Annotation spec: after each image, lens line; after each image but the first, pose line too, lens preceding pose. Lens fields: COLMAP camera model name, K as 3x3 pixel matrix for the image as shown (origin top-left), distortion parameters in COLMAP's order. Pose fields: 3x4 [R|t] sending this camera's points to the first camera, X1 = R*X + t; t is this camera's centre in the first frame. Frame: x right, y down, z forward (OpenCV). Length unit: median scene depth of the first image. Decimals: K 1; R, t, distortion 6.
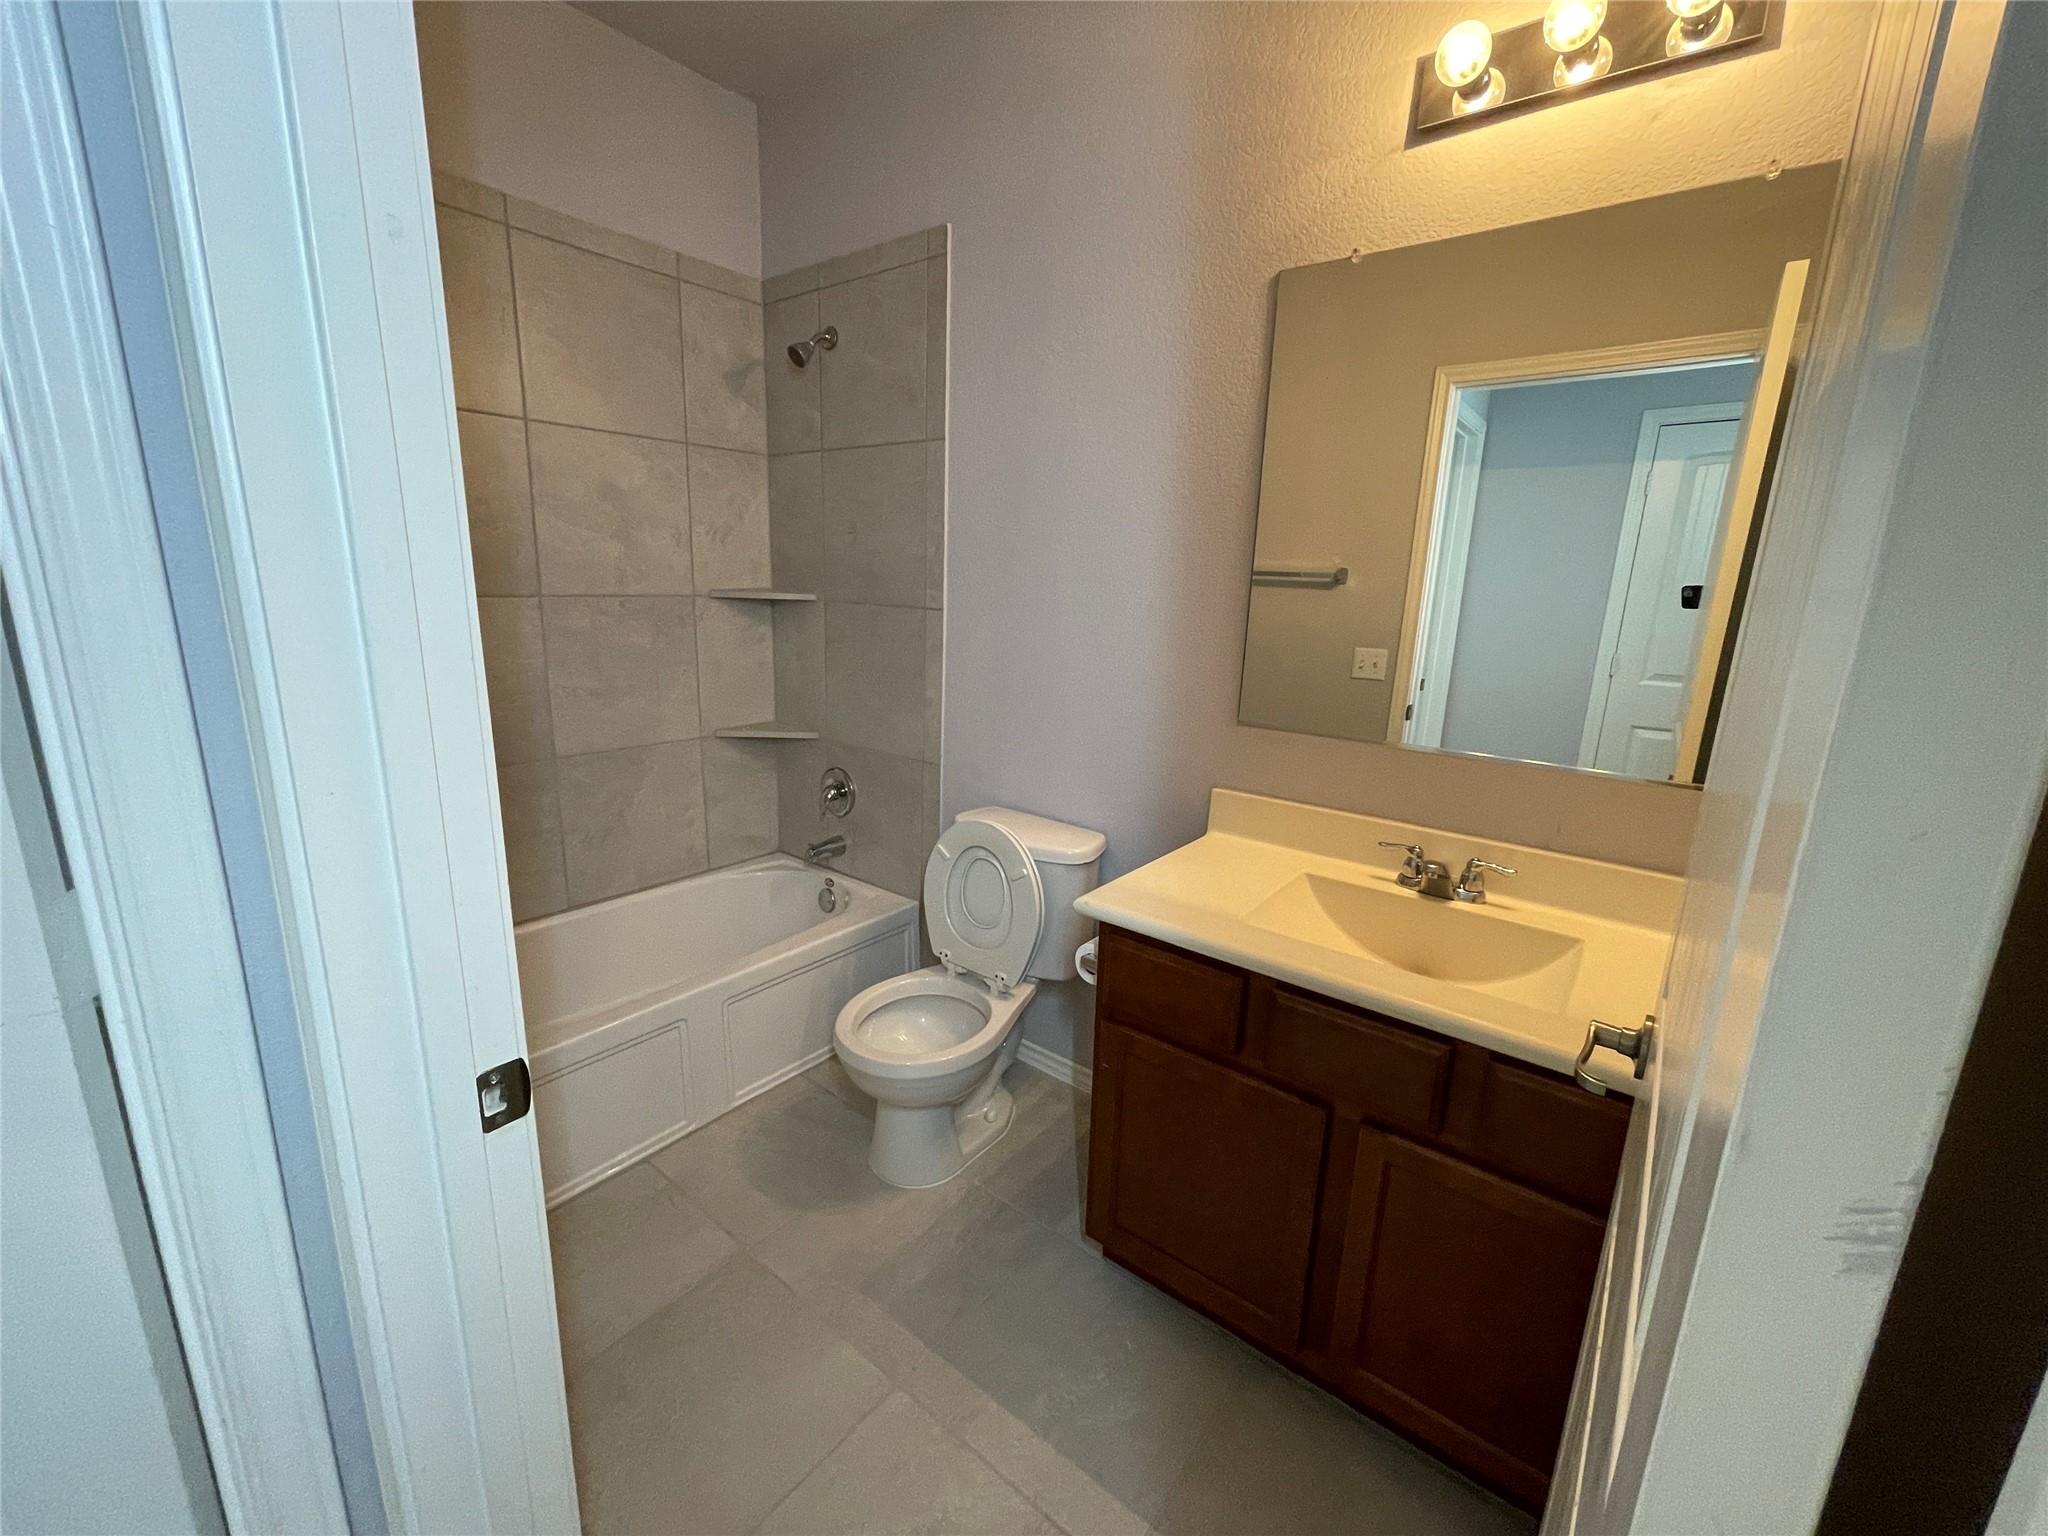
lens RADIAL K [[829.8, 0, 1025.8], [0, 829.8, 765.0], [0, 0, 1]] dist [0.000303, 0.000004]
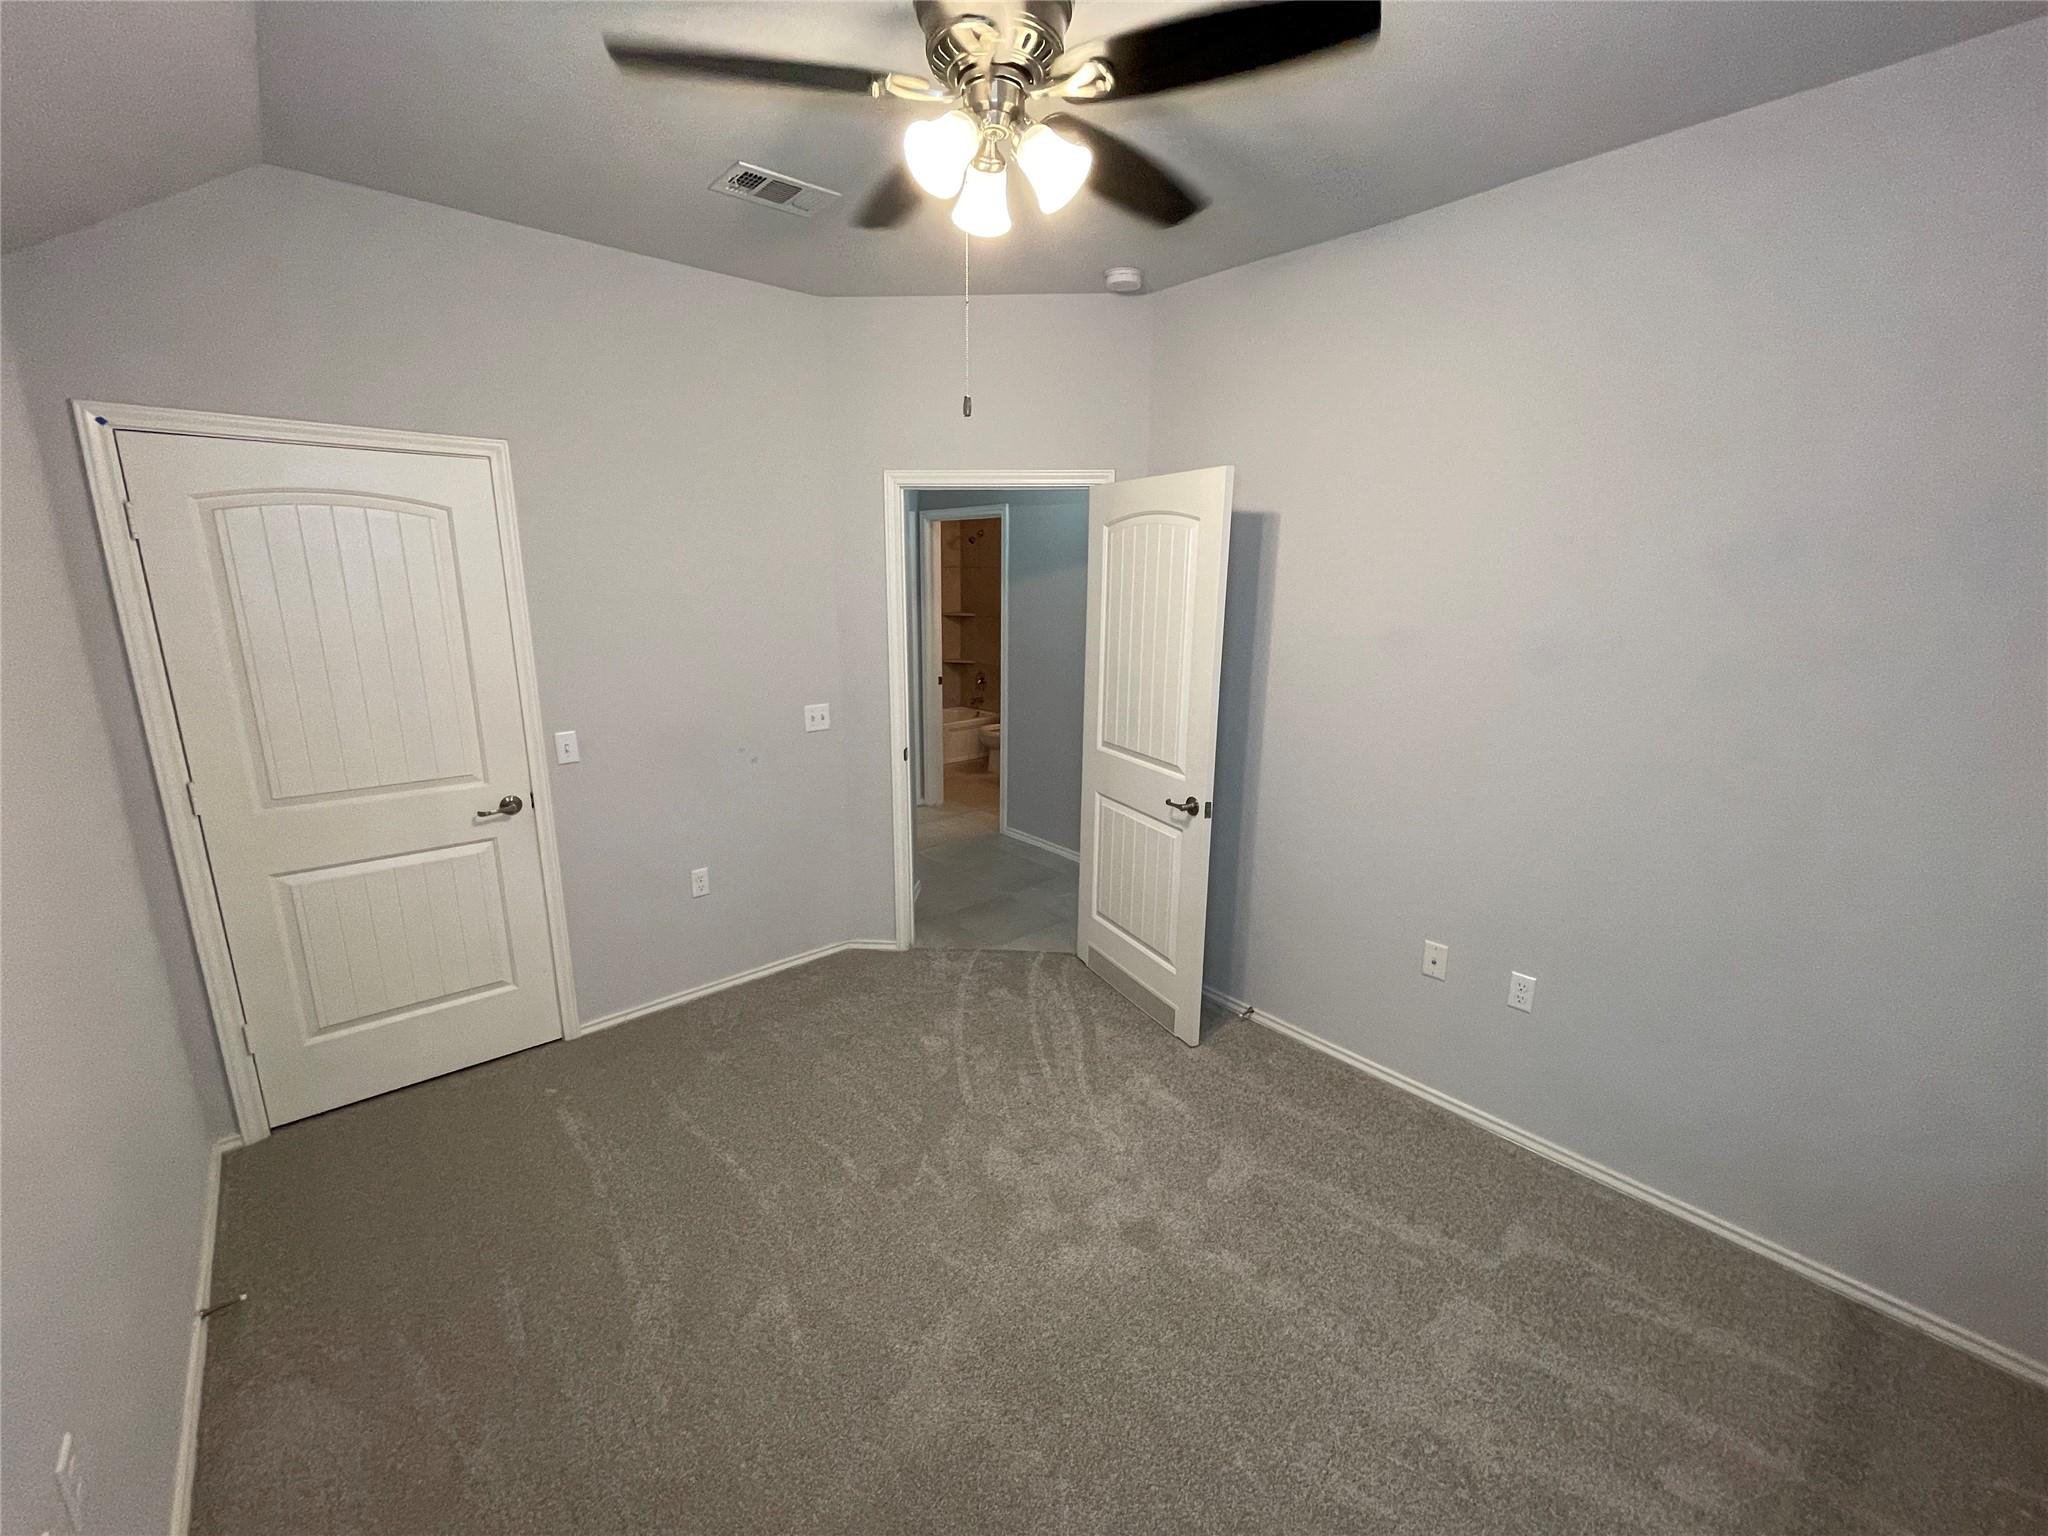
lens RADIAL K [[829.8, 0, 1021.4], [0, 829.8, 766.8], [0, 0, 1]] dist [0.000303, 0.000004]
pose [[0.984482, 0.015741, -0.174776, 0.422011], [-0.015847, 0.999874, 0.000792, 0.327456], [0.174767, 0.001990, 0.984608, -1.829373]]
